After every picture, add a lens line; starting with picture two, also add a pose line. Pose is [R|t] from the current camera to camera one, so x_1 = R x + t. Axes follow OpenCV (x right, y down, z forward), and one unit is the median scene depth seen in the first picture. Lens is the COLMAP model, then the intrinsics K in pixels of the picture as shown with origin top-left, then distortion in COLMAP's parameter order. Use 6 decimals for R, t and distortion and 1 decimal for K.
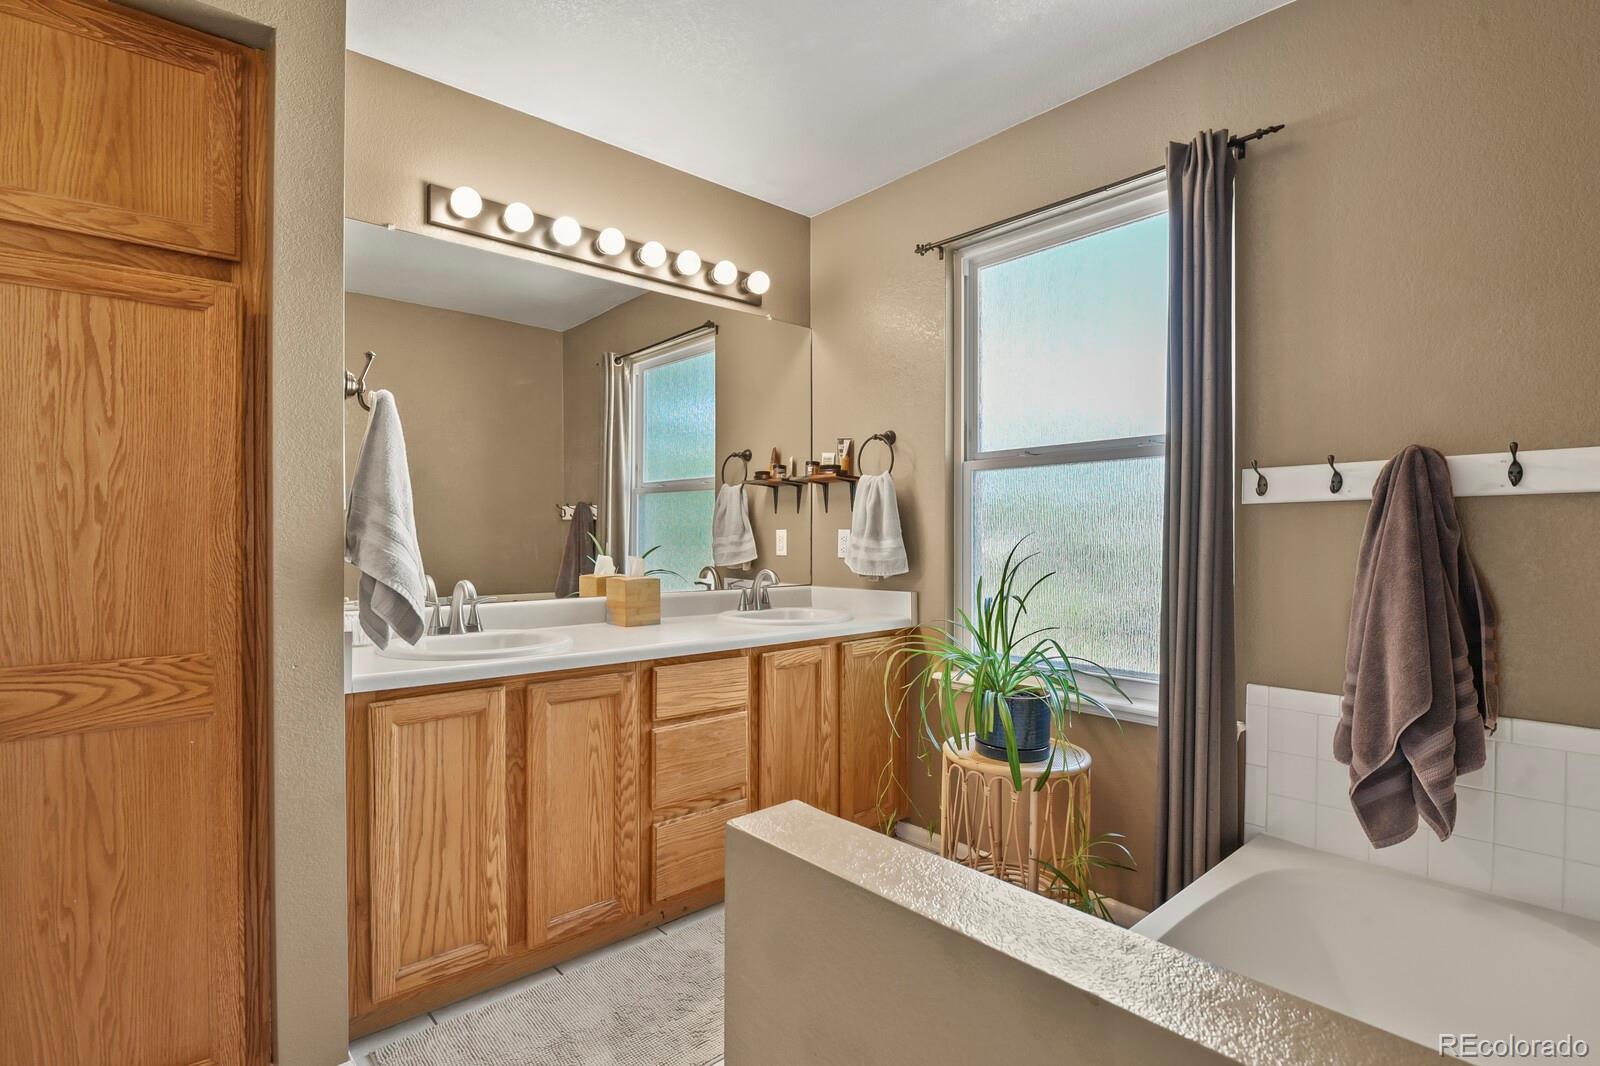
lens RADIAL K [[777.1, 0, 800.1], [0, 777.1, 538.9], [0, 0, 1]] dist [-0.004189, -0.006614]
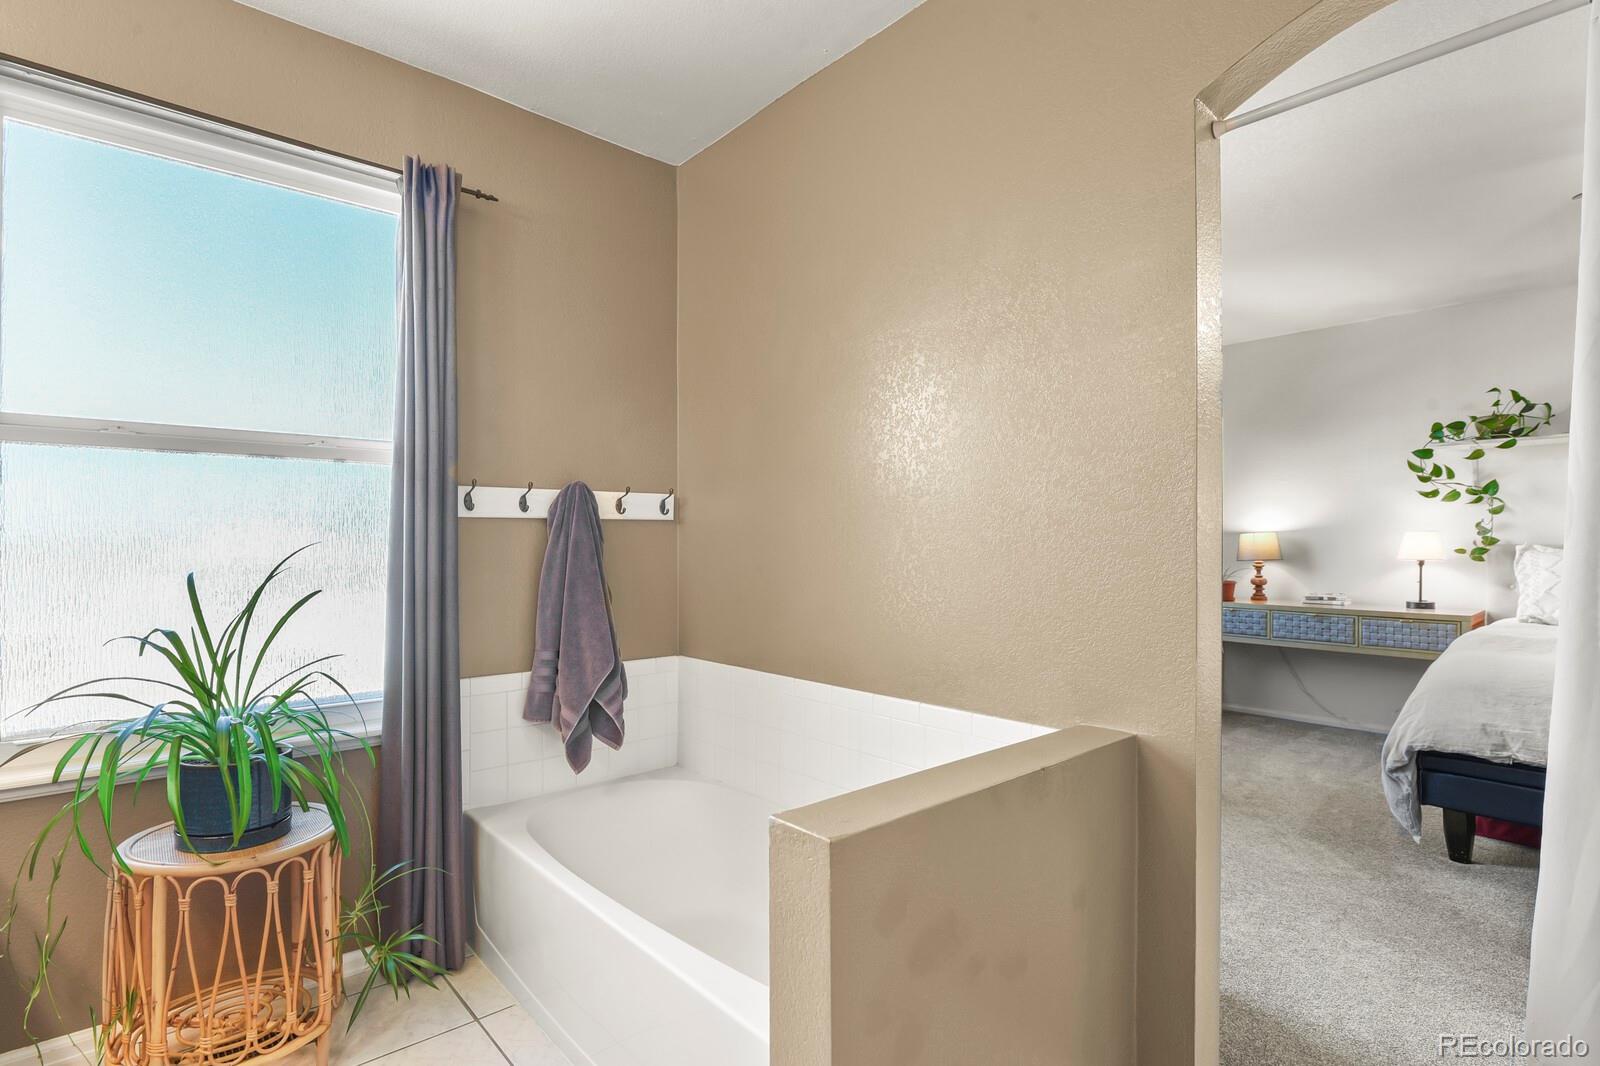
lens RADIAL K [[777.1, 0, 799.7], [0, 777.1, 537.3], [0, 0, 1]] dist [-0.004189, -0.006614]
pose [[-0.005826, 0.008968, 0.999943, -0.570390], [0.004666, 0.999949, -0.008941, -0.004406], [-0.999972, 0.004614, -0.005868, 0.553519]]
